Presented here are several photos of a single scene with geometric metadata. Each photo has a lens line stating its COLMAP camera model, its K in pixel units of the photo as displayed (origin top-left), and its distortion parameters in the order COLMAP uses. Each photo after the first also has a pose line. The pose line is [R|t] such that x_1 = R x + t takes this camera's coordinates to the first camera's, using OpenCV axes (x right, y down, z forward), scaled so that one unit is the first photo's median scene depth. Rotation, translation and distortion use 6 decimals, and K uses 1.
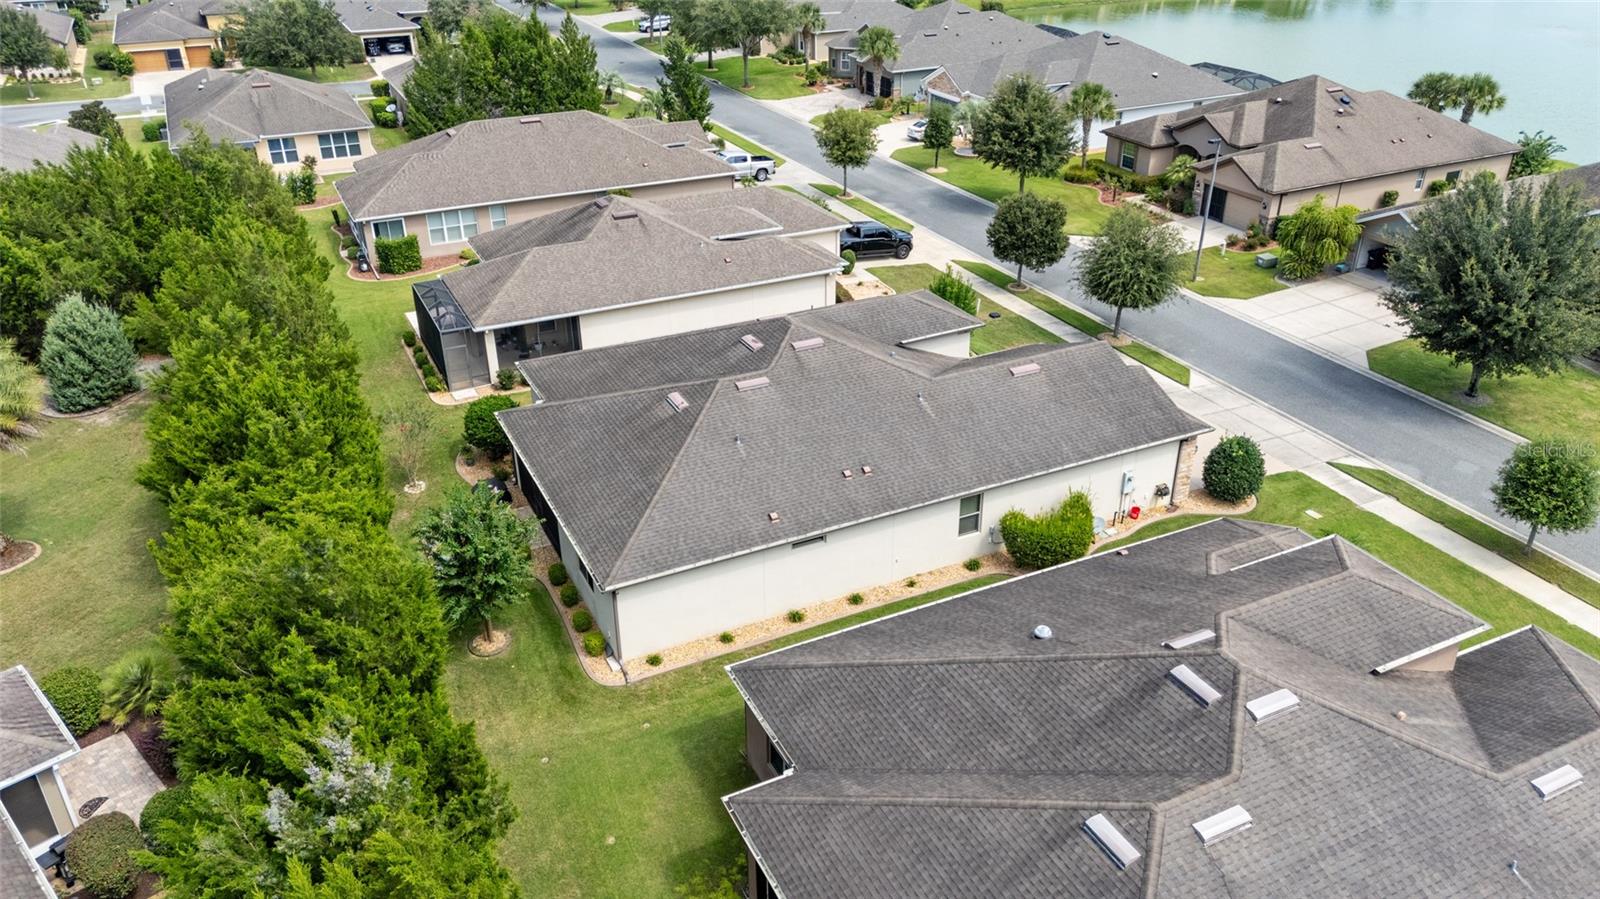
lens RADIAL K [[1182.2, 0, 810.3], [0, 1182.2, 449.8], [0, 0, 1]] dist [0.009661, 0.002355]
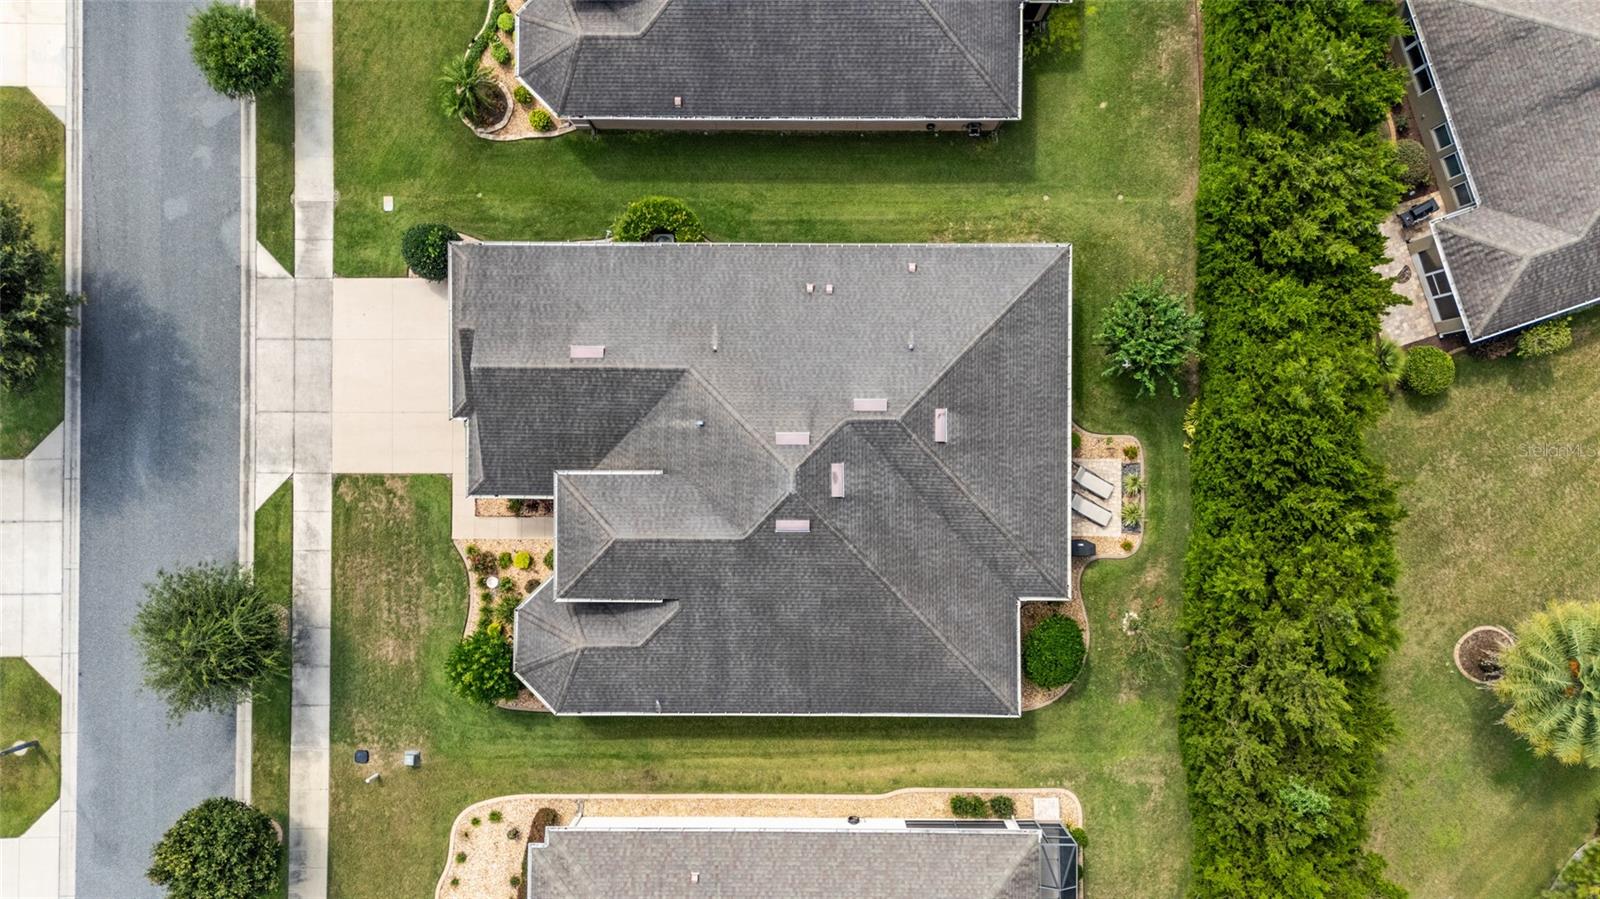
lens RADIAL K [[1182.2, 0, 810.3], [0, 1182.2, 449.8], [0, 0, 1]] dist [0.009661, 0.002355]
pose [[-0.895140, -0.445546, 0.014622, -0.029192], [0.213878, -0.400459, 0.891005, -0.834385], [-0.391128, 0.800701, 0.453759, 0.499253]]
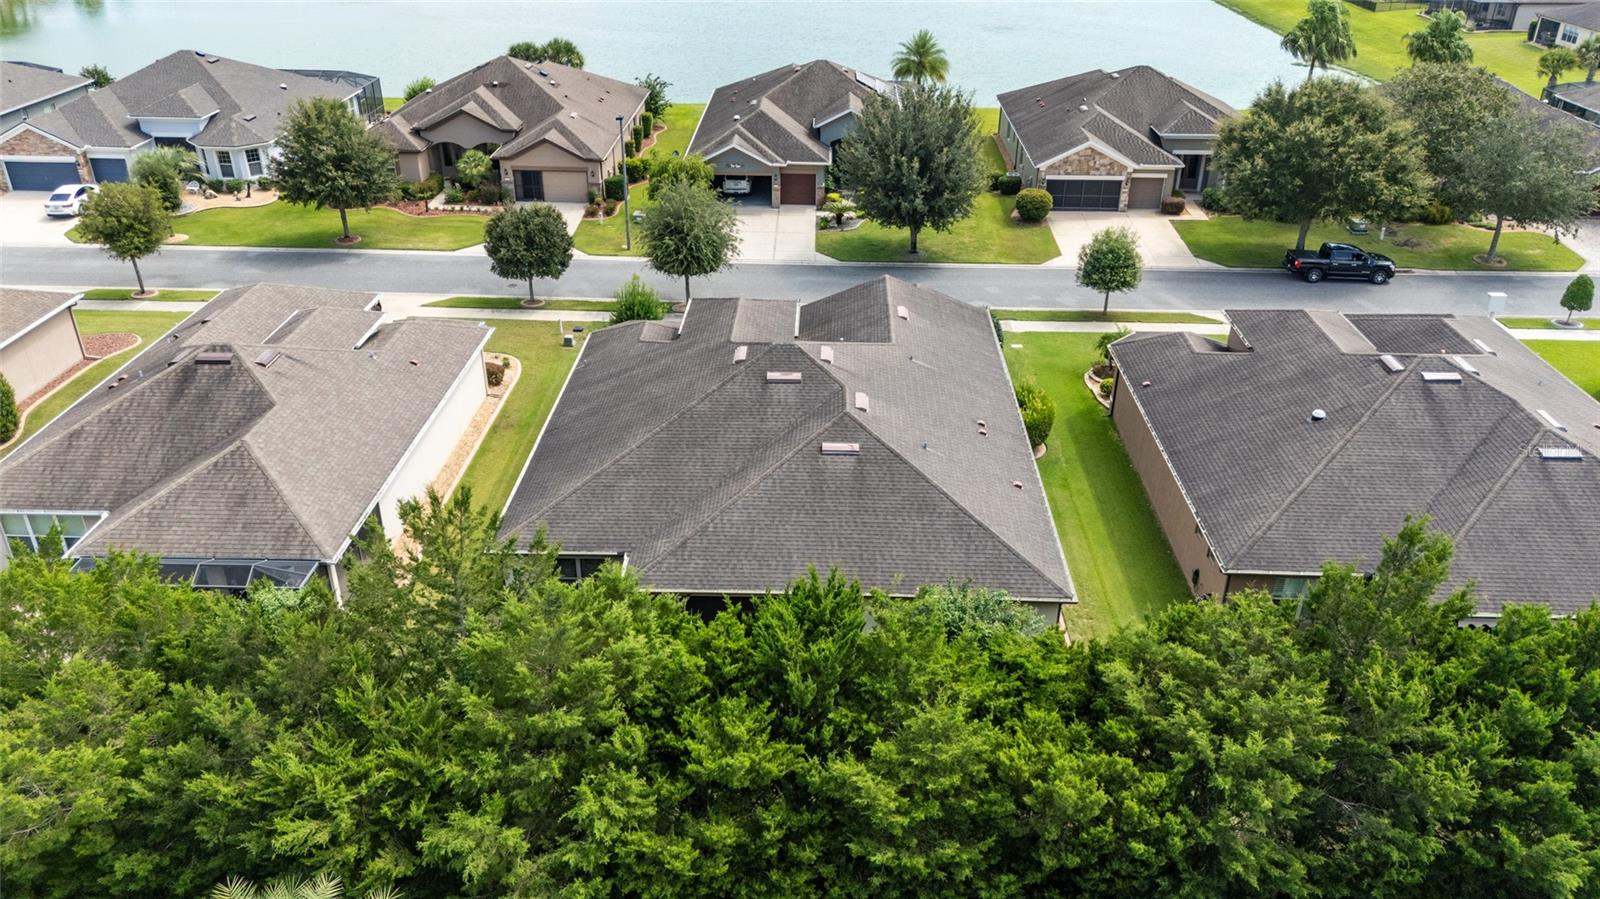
lens RADIAL K [[1182.2, 0, 810.3], [0, 1182.2, 449.8], [0, 0, 1]] dist [0.009661, 0.002355]
pose [[0.459739, -0.403654, 0.791014, -0.710999], [0.398268, 0.889846, 0.222613, -0.211854], [-0.793740, 0.212692, 0.569859, 0.417041]]
